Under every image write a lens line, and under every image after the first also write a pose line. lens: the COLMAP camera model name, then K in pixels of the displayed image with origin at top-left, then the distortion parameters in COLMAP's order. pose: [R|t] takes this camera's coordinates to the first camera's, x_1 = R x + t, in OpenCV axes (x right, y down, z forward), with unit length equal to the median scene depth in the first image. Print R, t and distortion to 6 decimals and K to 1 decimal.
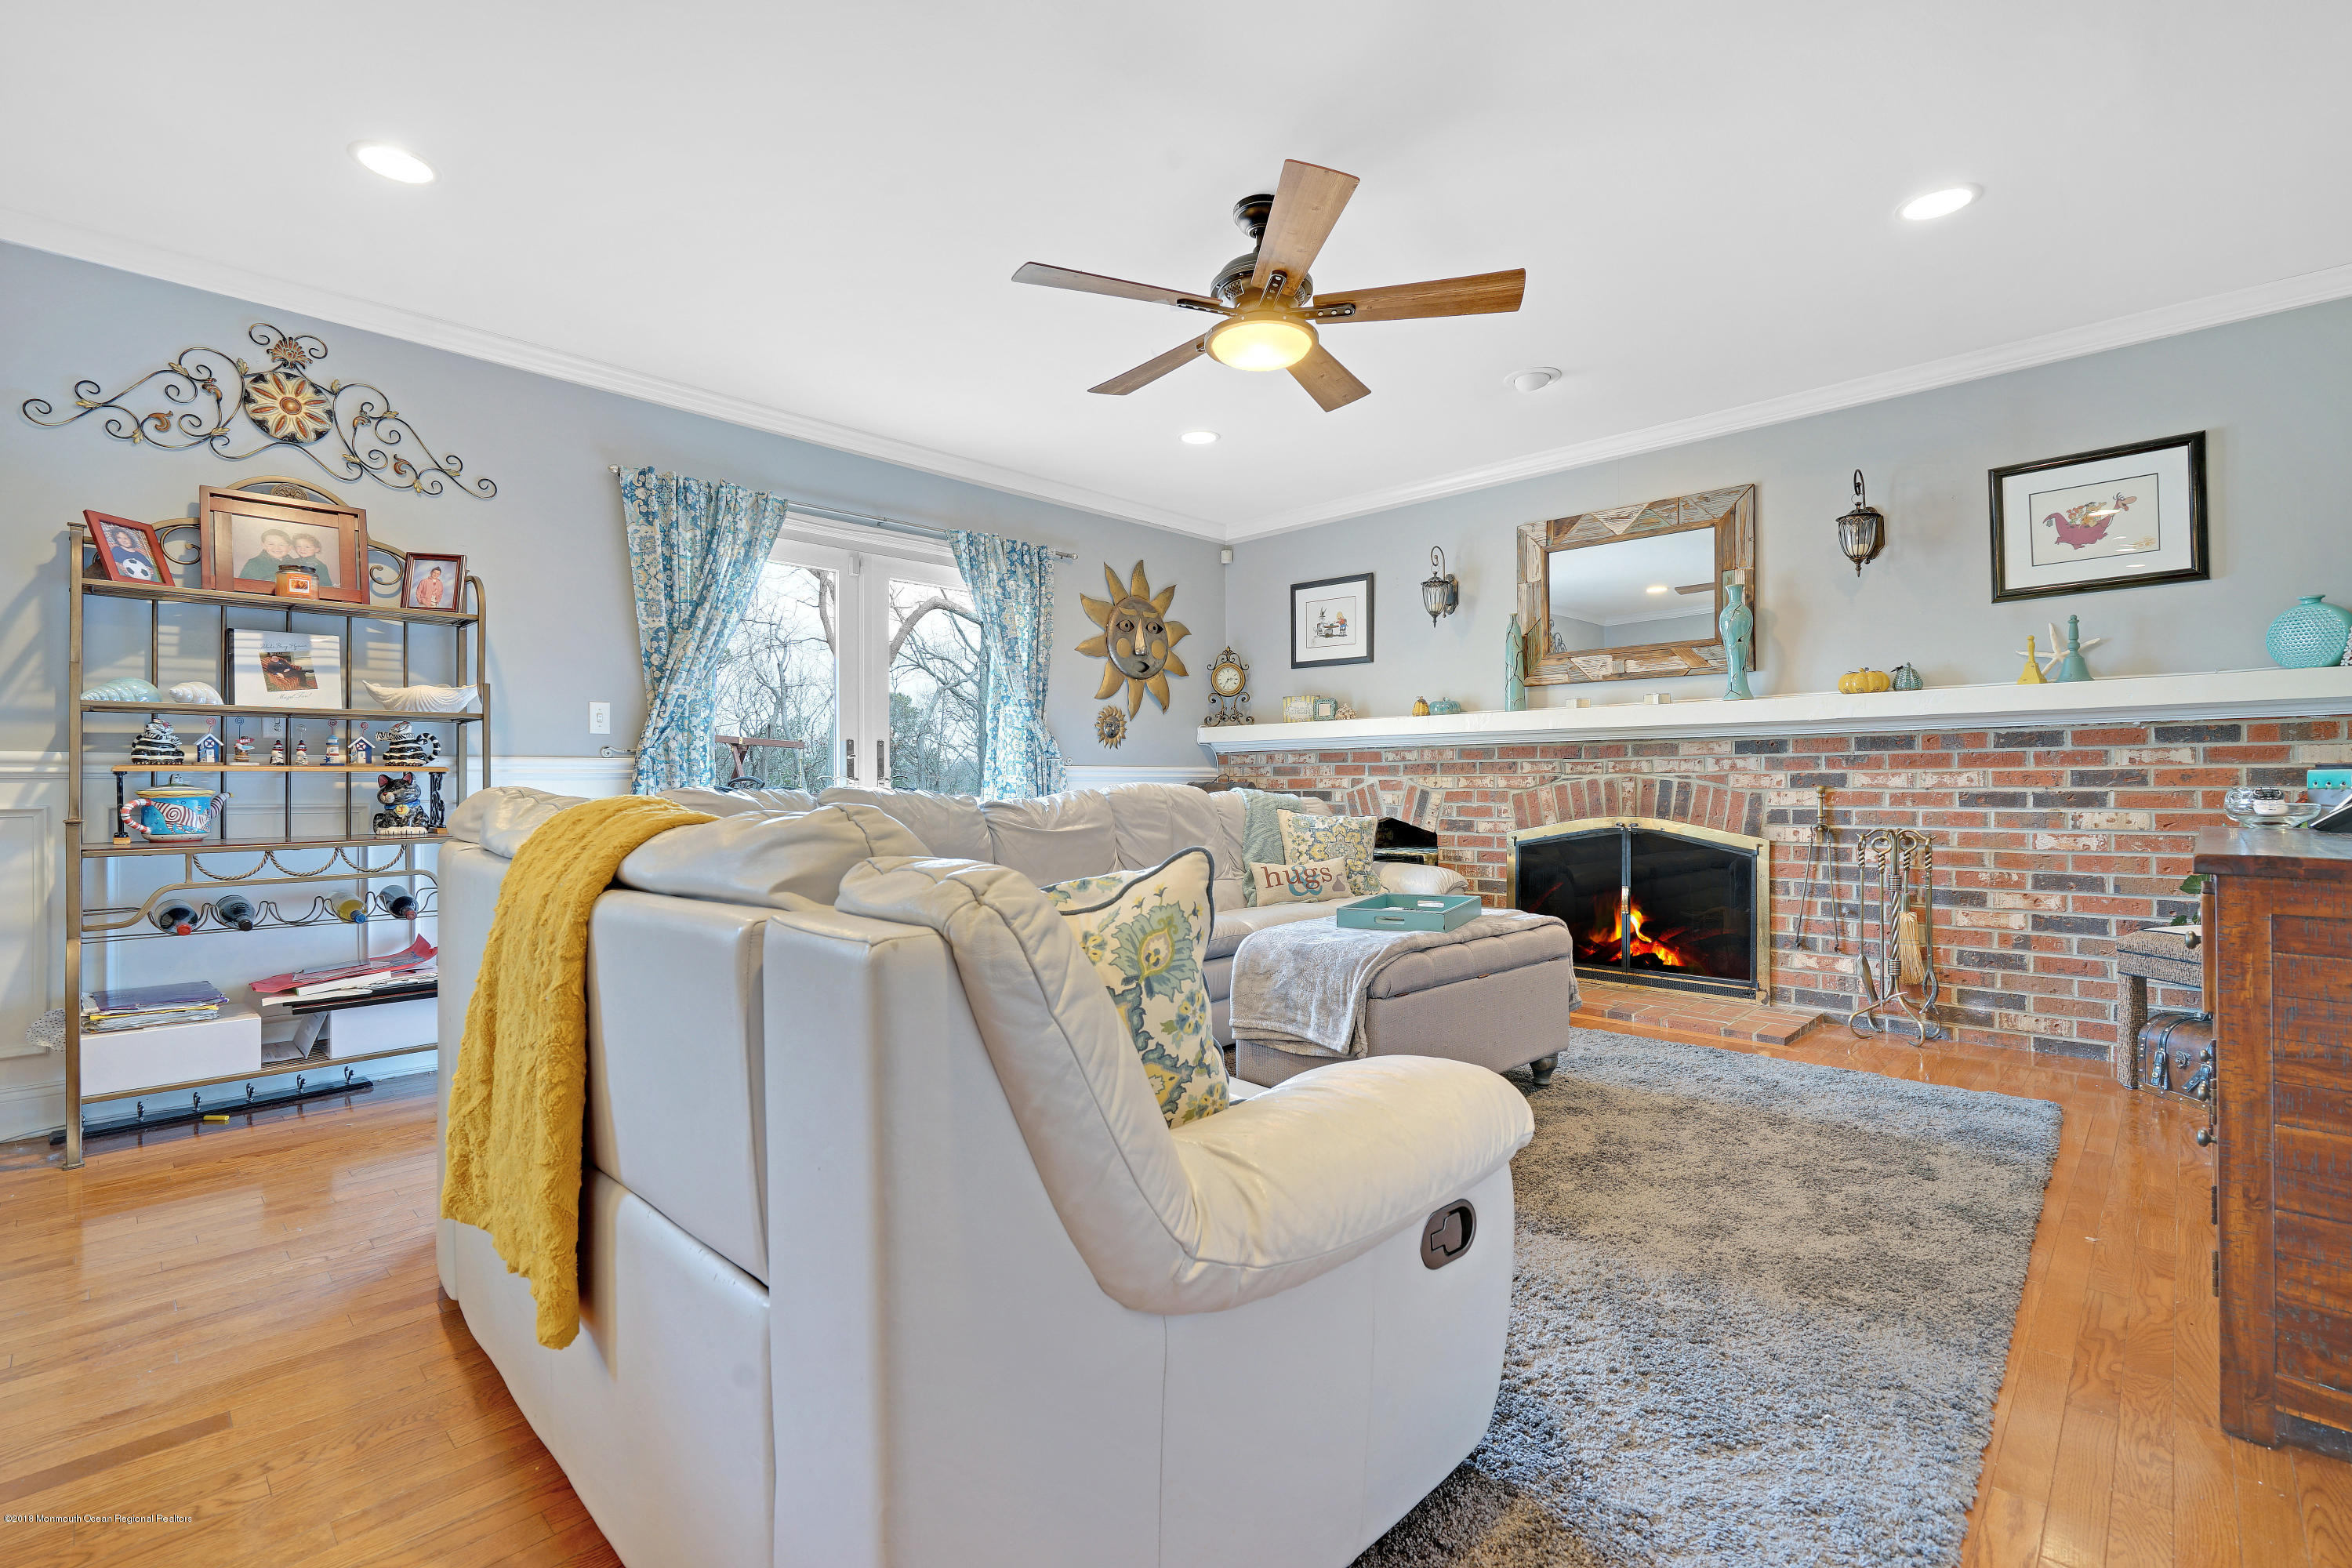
lens RADIAL K [[1052.2, 0, 1174.8], [0, 1052.2, 779.1], [0, 0, 1]] dist [-0.006775, 0.002369]
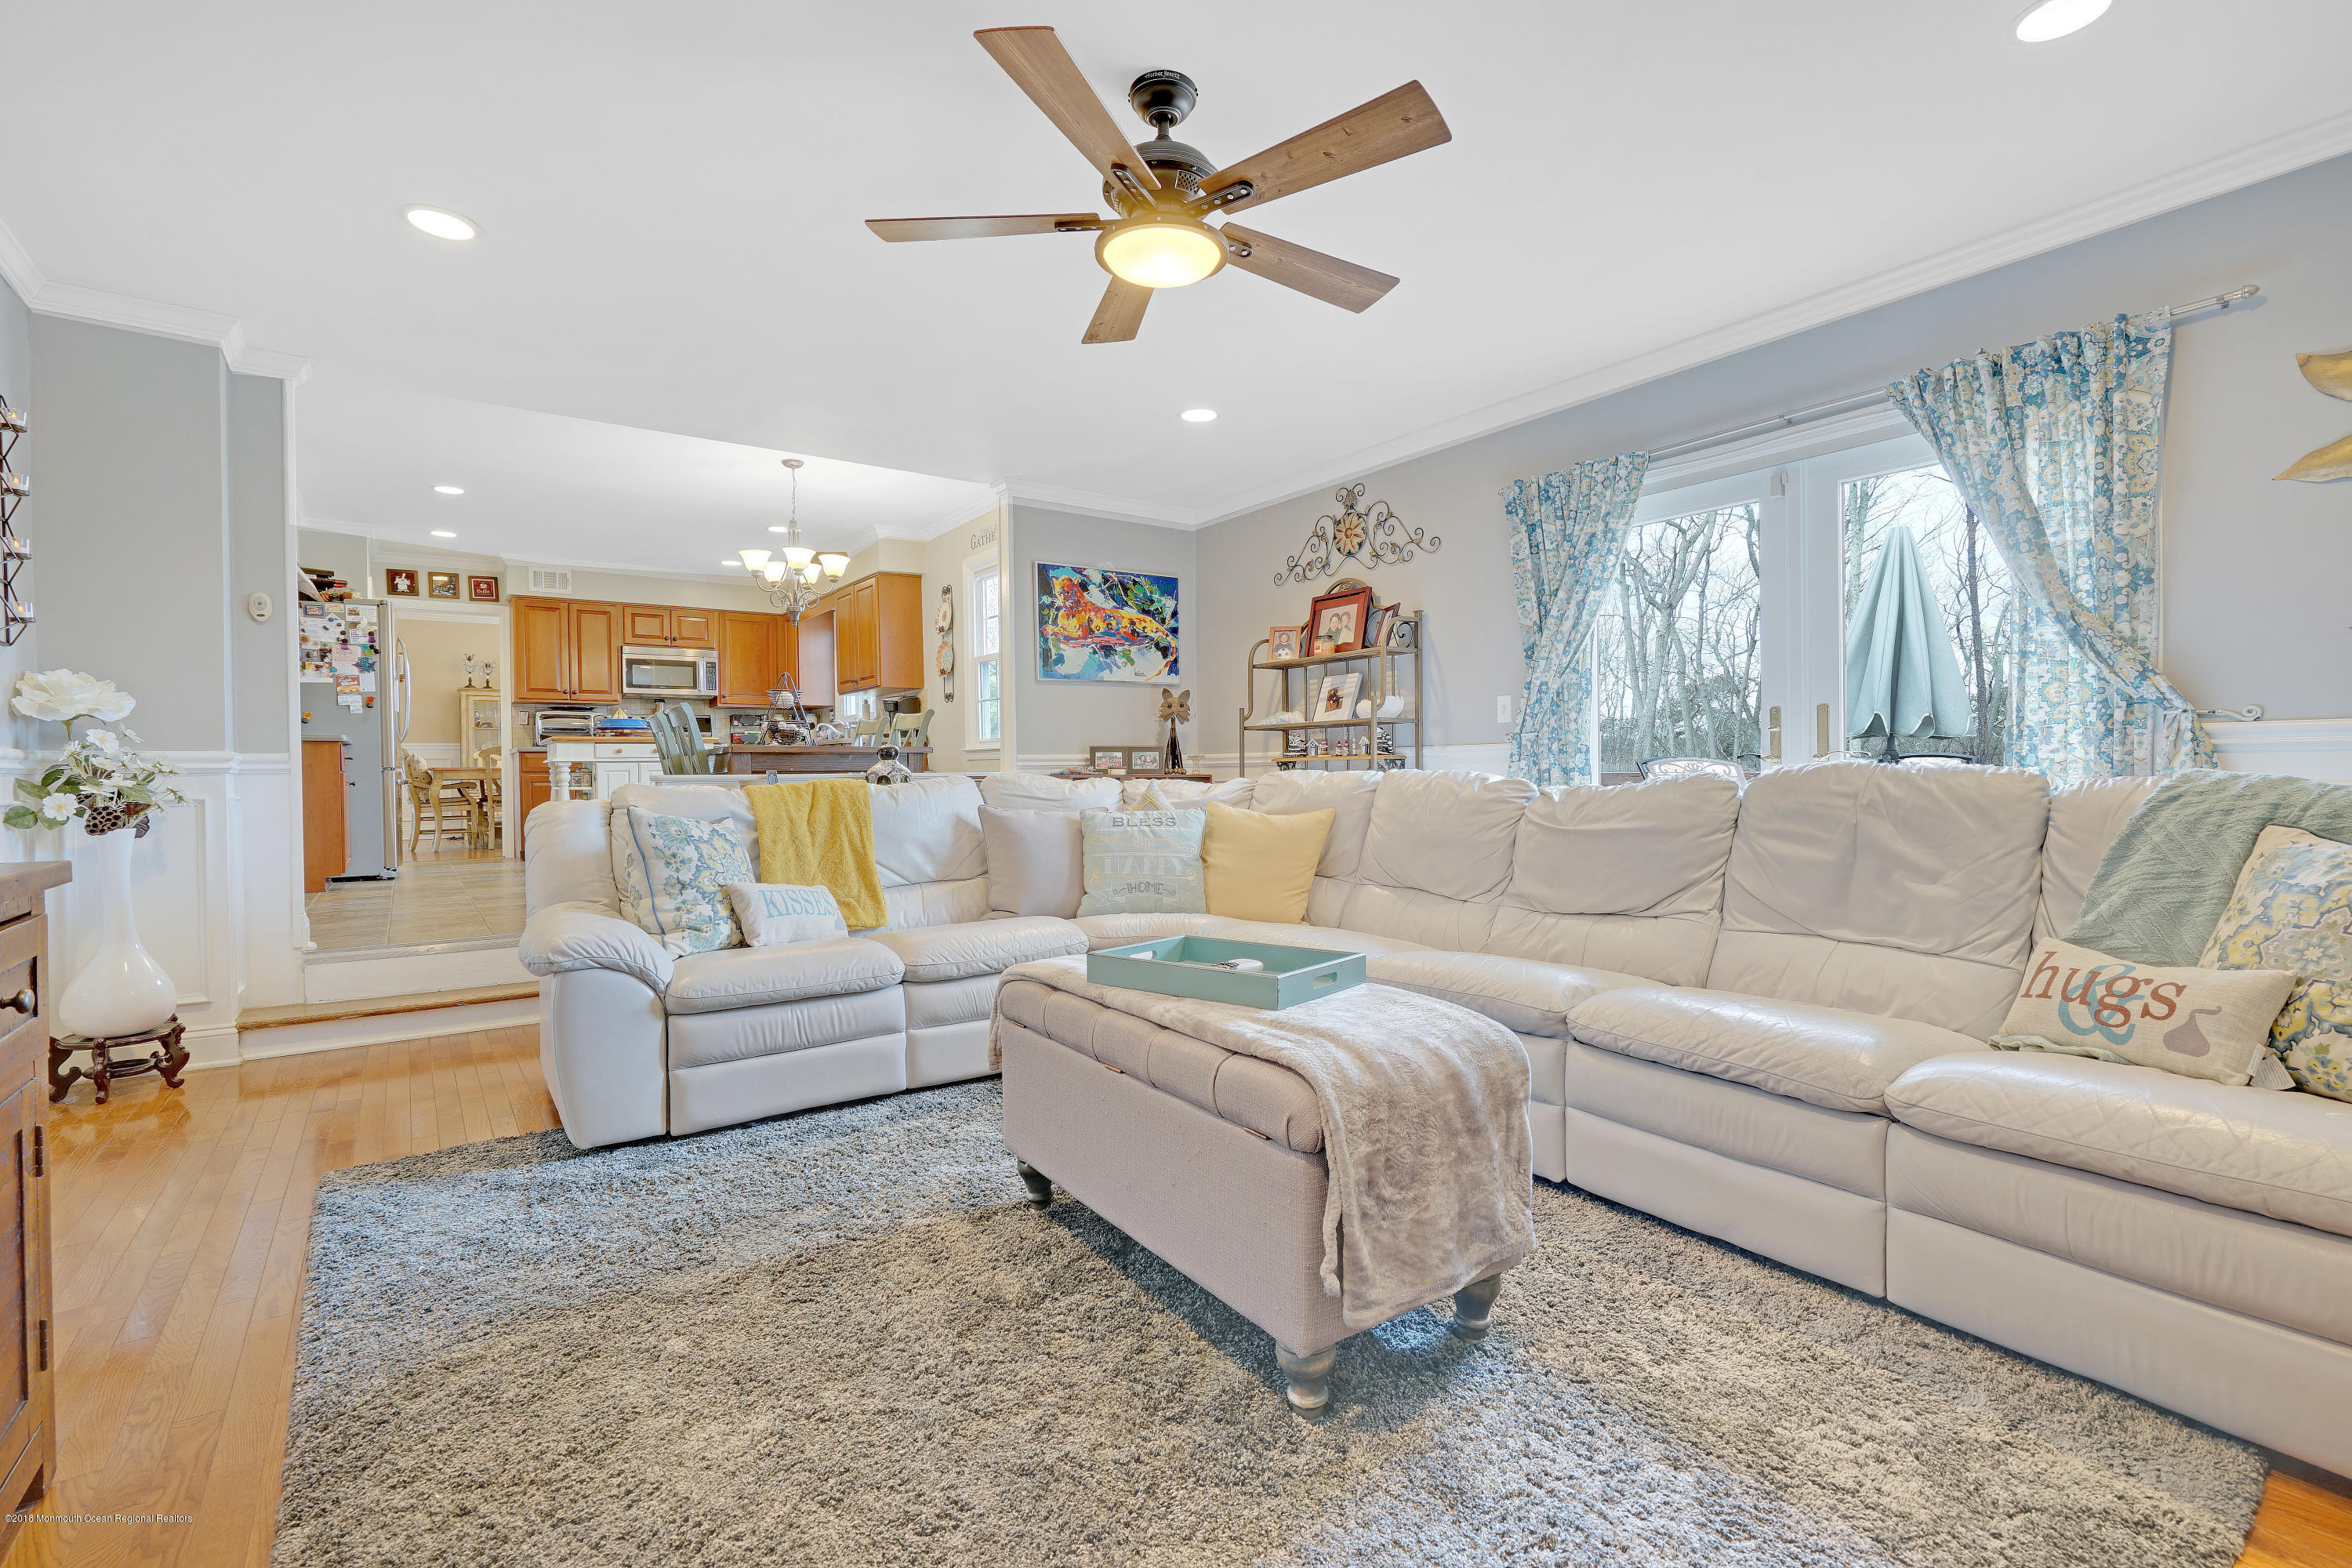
lens RADIAL K [[1052.2, 0, 1165.6], [0, 1052.2, 778.6], [0, 0, 1]] dist [-0.006775, 0.002369]
pose [[-0.175621, 0.011946, -0.984385, 0.603108], [0.016636, 0.999820, 0.009165, 0.001702], [0.984317, -0.014766, -0.175788, 0.751274]]
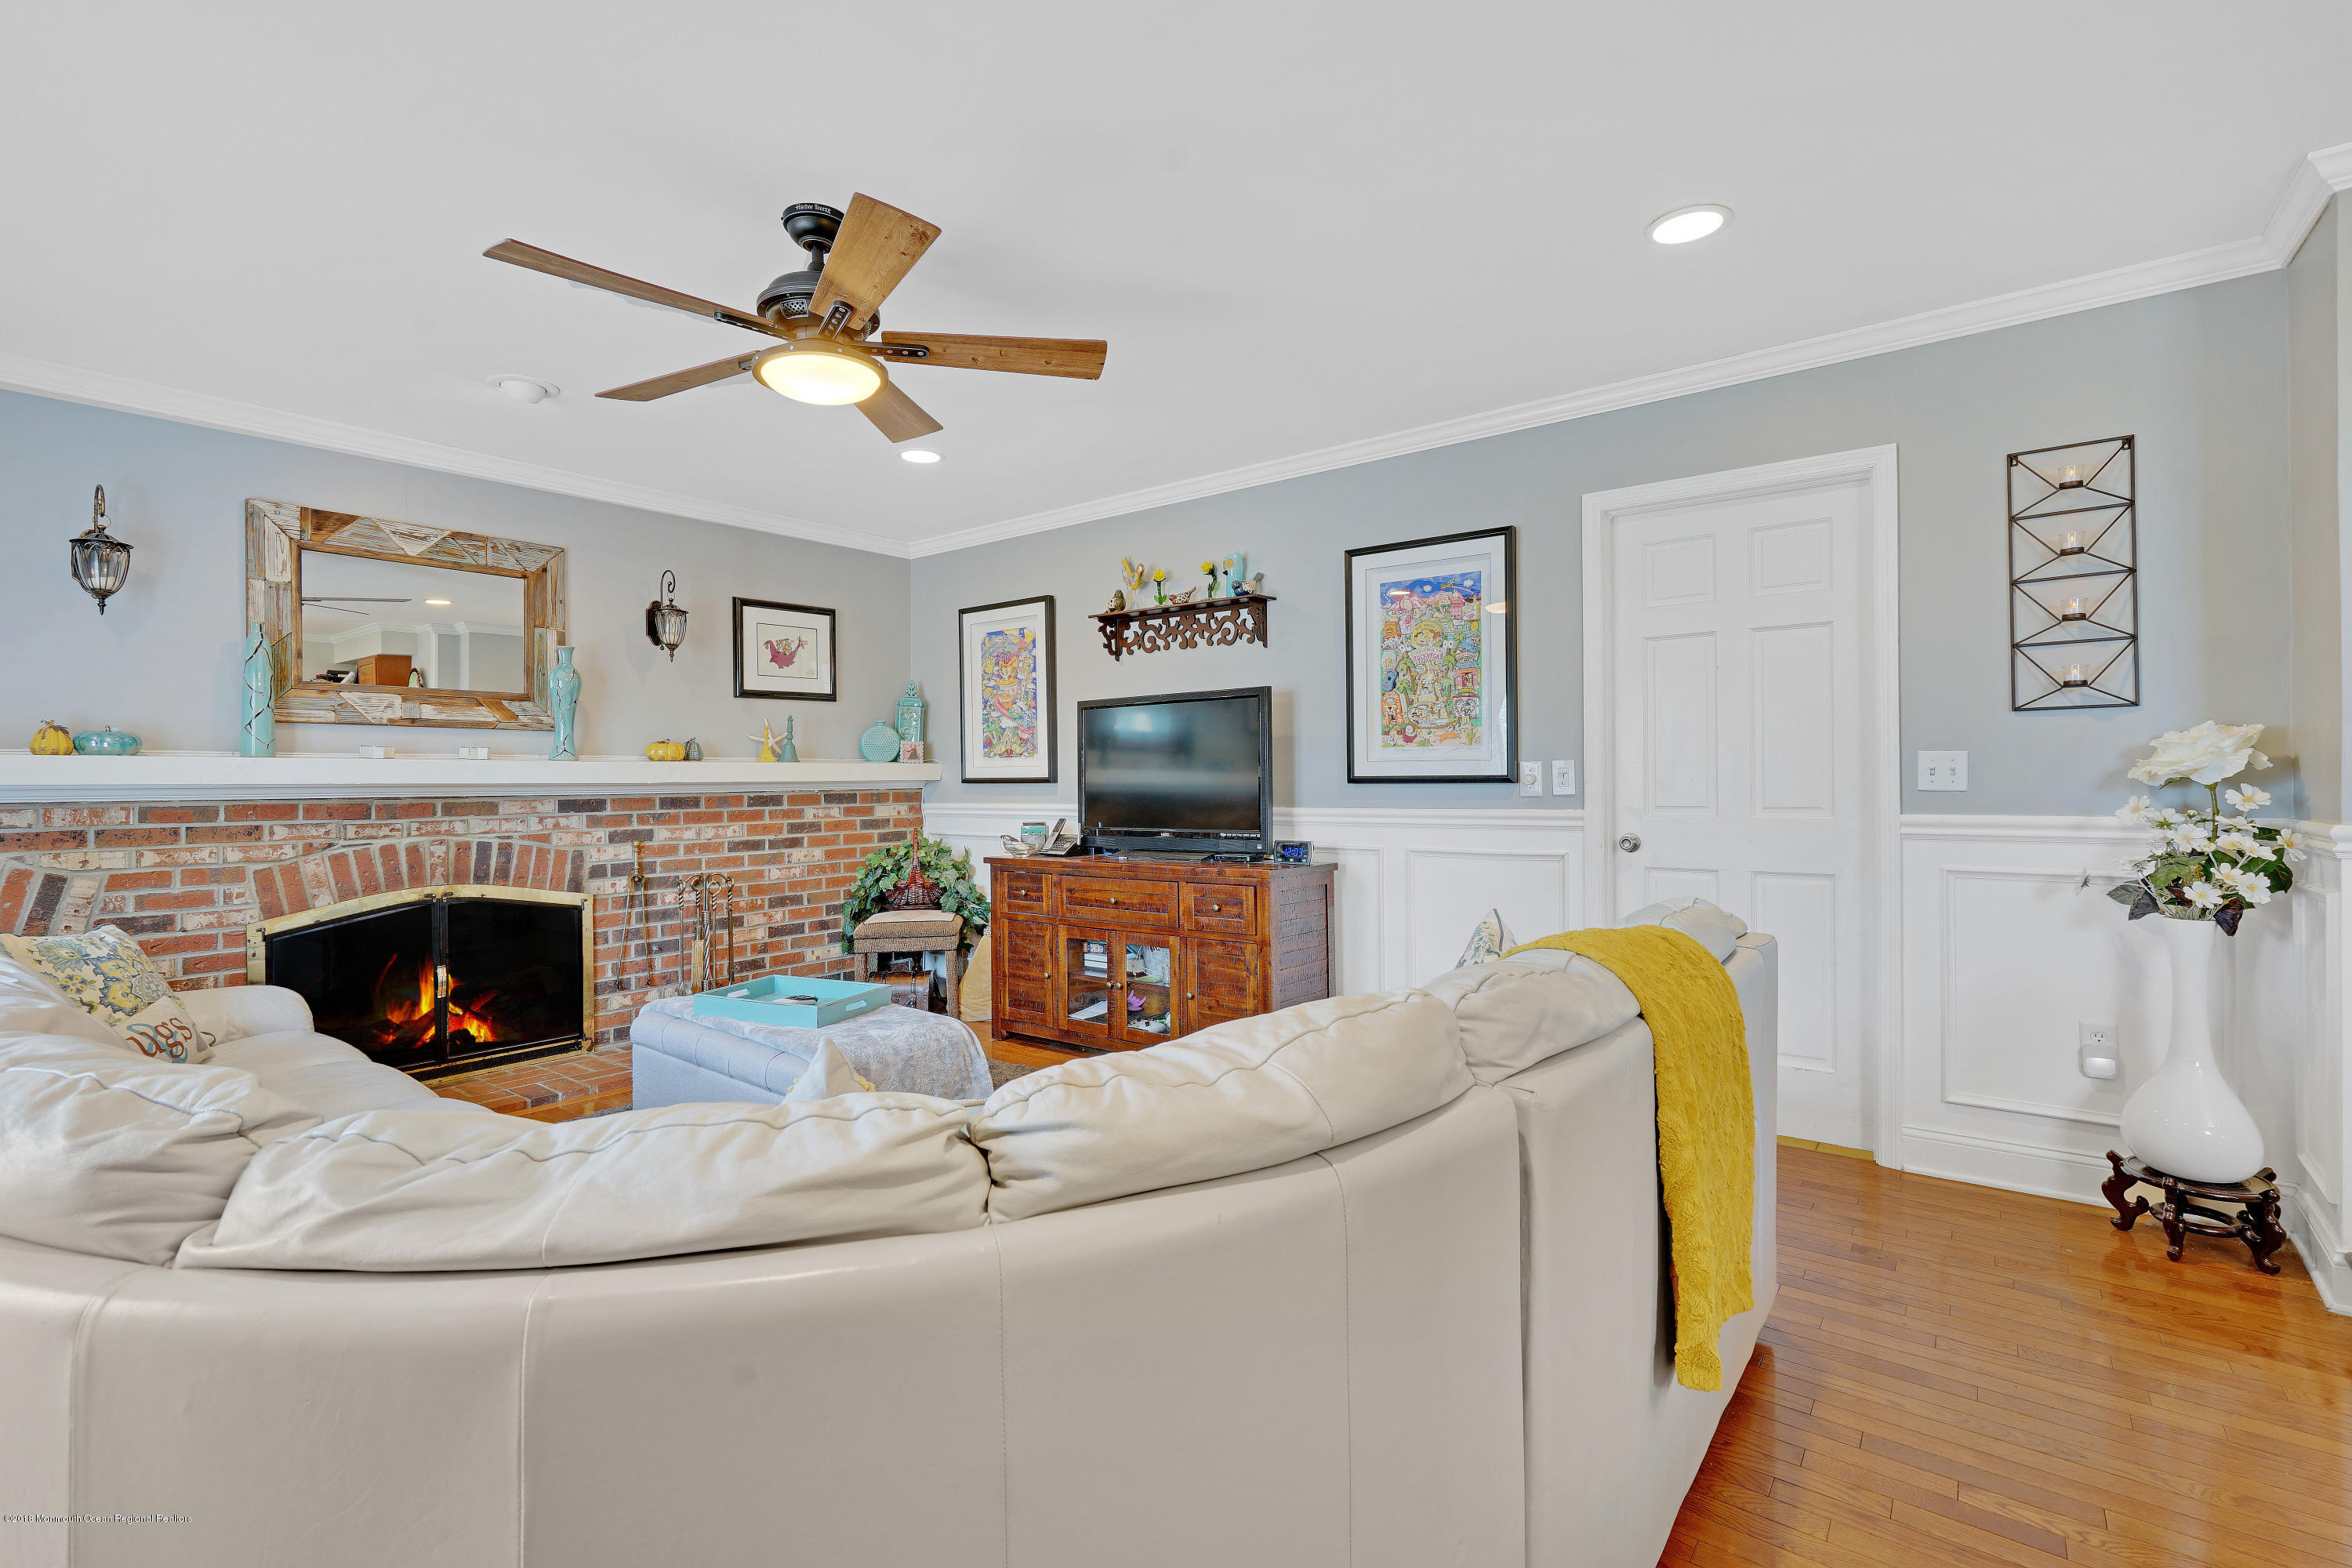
lens RADIAL K [[1052.2, 0, 1167.1], [0, 1052.2, 781.1], [0, 0, 1]] dist [-0.006775, 0.002369]
pose [[-0.101099, 0.004165, 0.994868, -0.537313], [0.003789, 0.999986, -0.003801, -0.049063], [-0.994869, 0.003385, -0.101114, 0.528280]]
